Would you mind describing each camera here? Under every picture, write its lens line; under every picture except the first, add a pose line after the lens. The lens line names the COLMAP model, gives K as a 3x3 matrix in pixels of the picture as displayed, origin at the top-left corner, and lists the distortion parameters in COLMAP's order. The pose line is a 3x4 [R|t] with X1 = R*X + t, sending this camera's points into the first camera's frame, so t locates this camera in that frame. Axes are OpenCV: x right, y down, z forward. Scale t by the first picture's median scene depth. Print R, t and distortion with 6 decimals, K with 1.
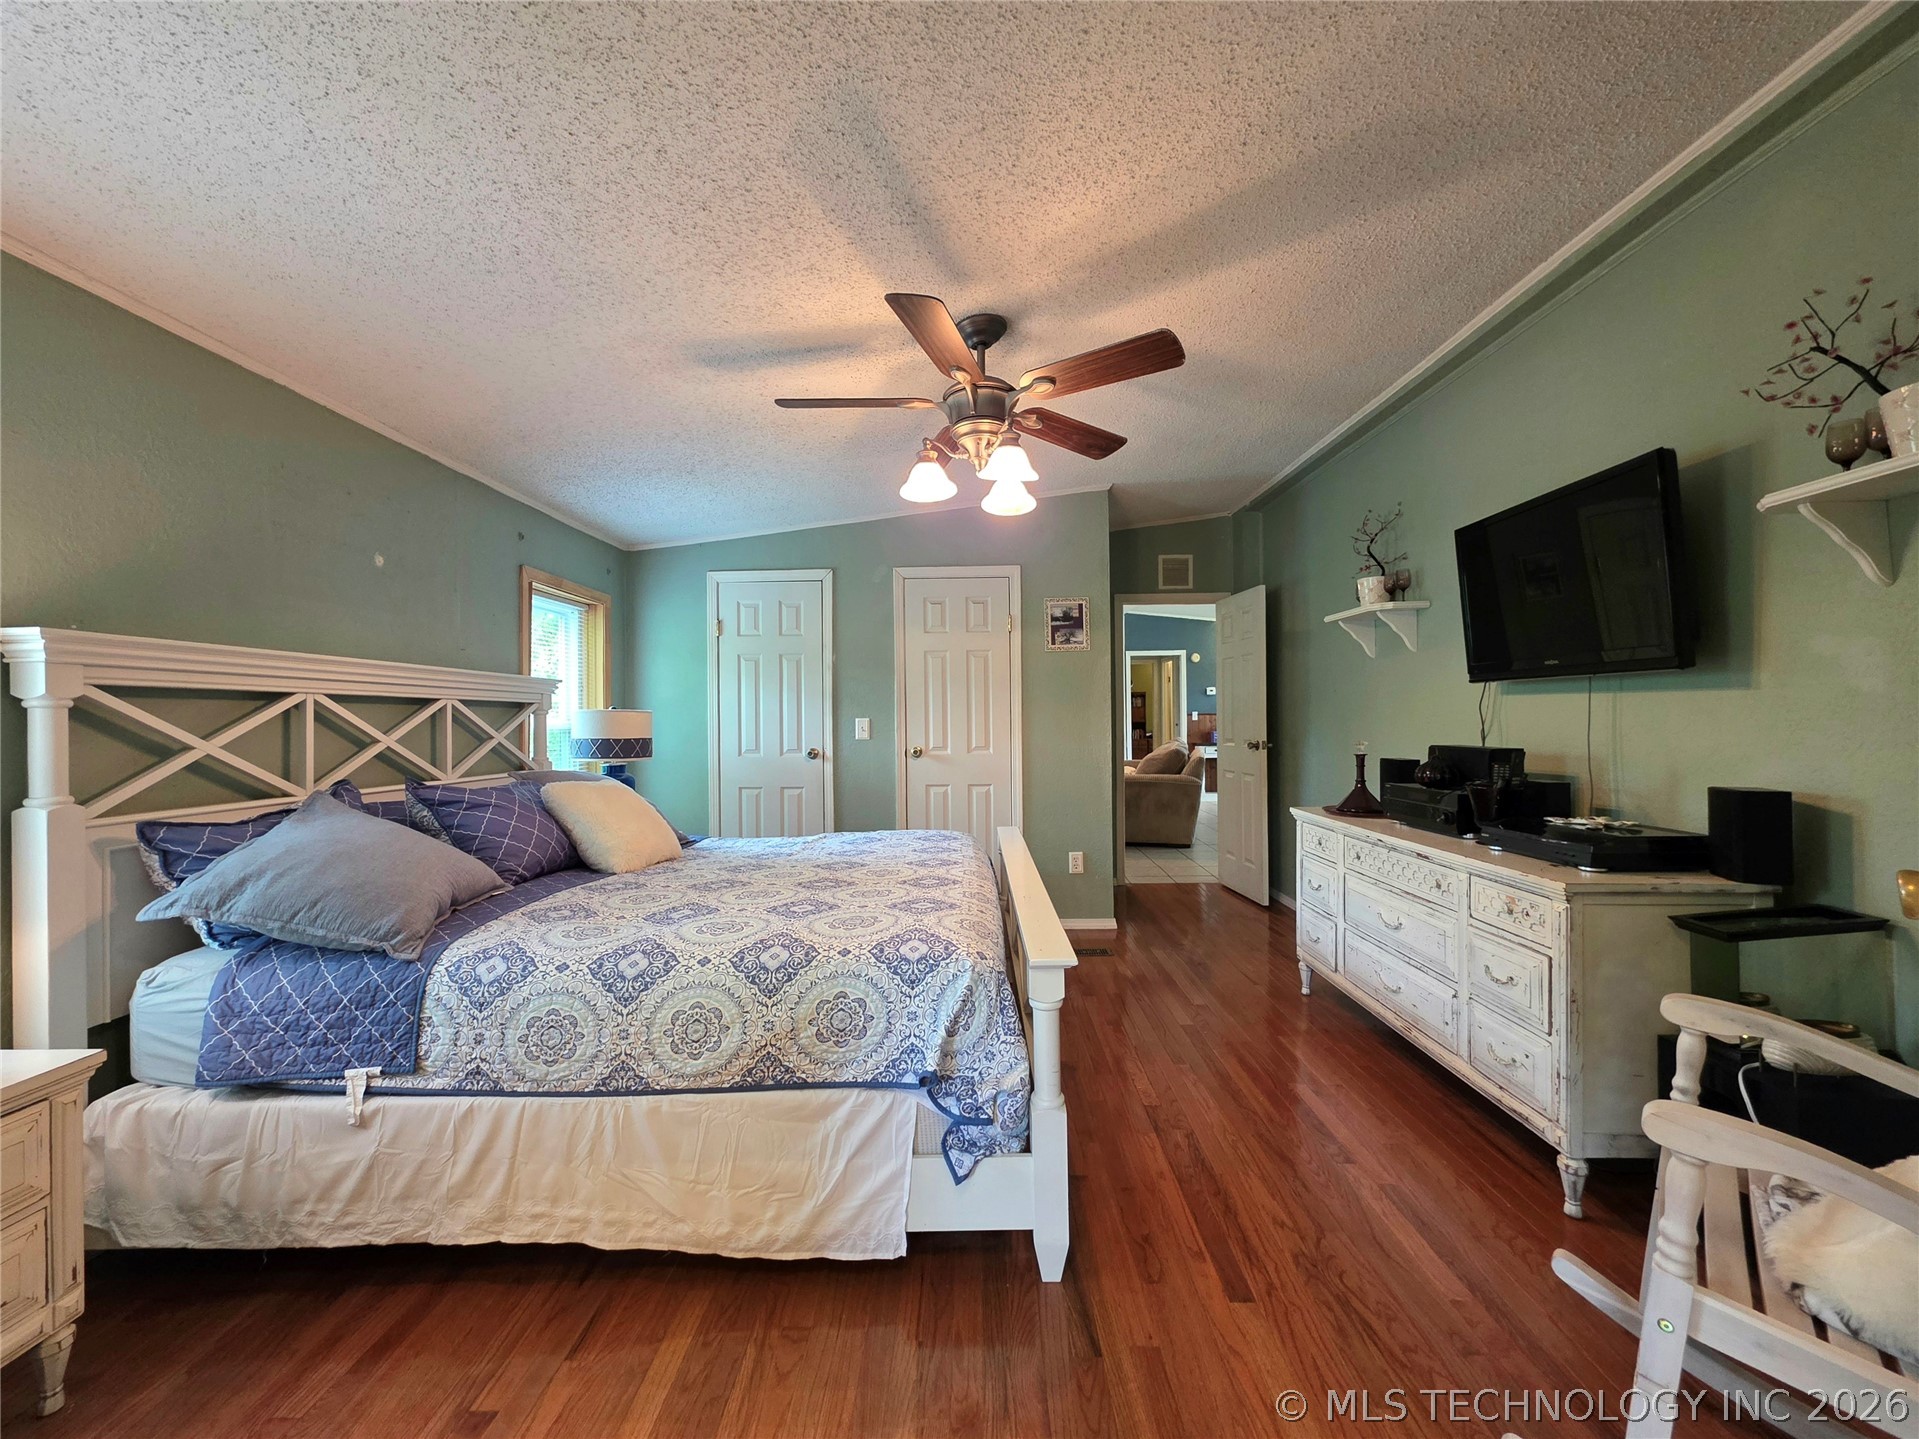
lens RADIAL K [[740.9, 0, 961.3], [0, 740.9, 662.3], [0, 0, 1]] dist [0.001176, 0.000267]
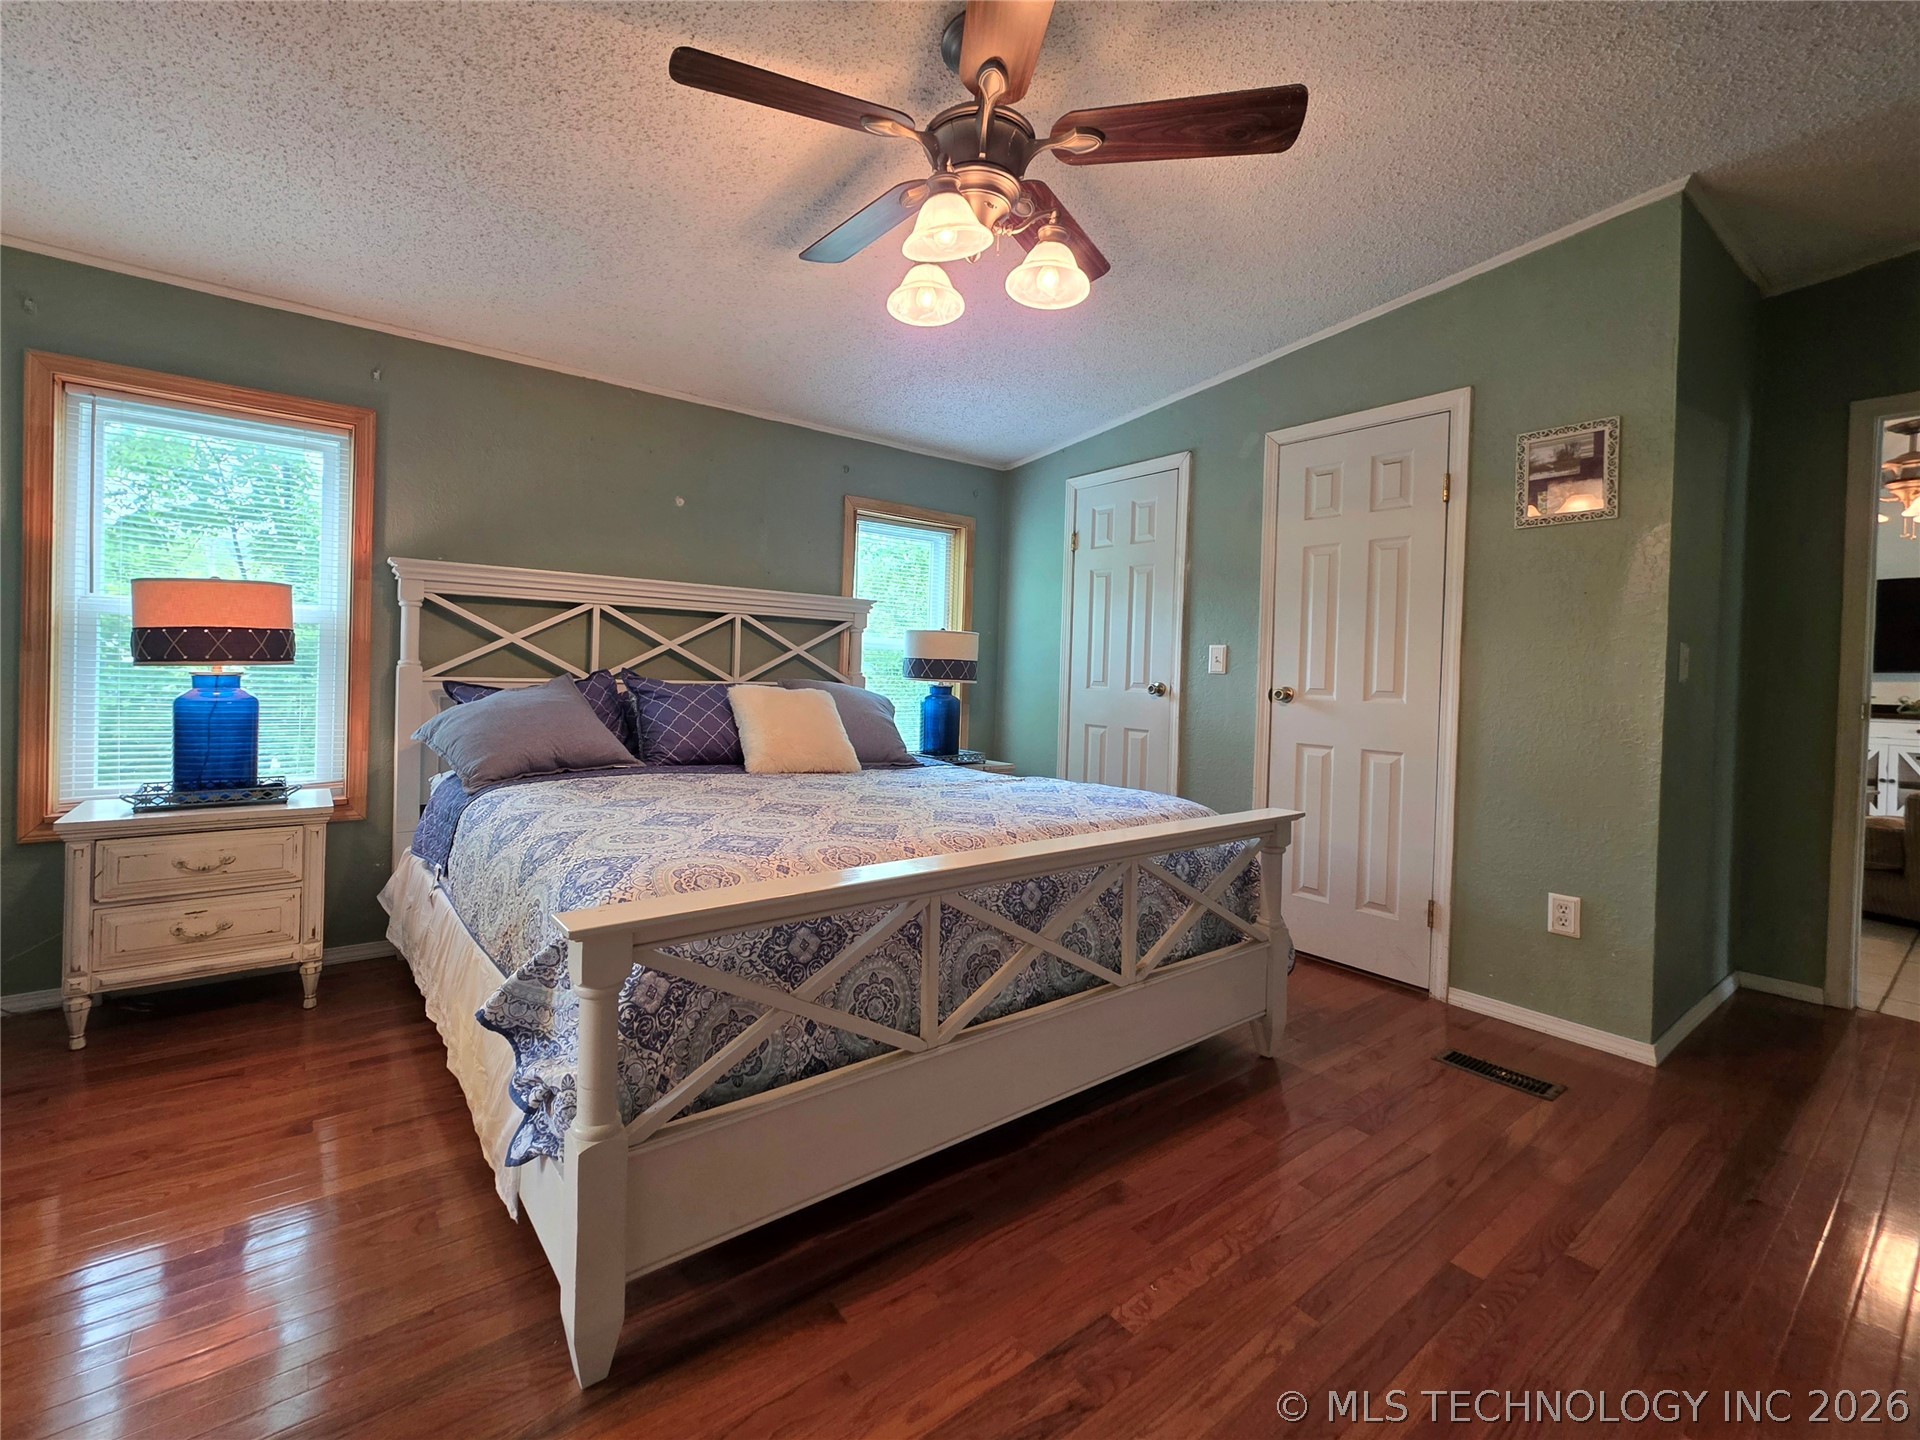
lens RADIAL K [[812.9, 0, 948.2], [0, 812.9, 629.6], [0, 0, 1]] dist [0.016341, -0.014803]
pose [[0.626344, -0.008596, -0.779500, 0.349986], [0.026221, 0.999606, 0.010045, 0.047453], [0.779106, -0.026731, 0.626322, 0.297840]]
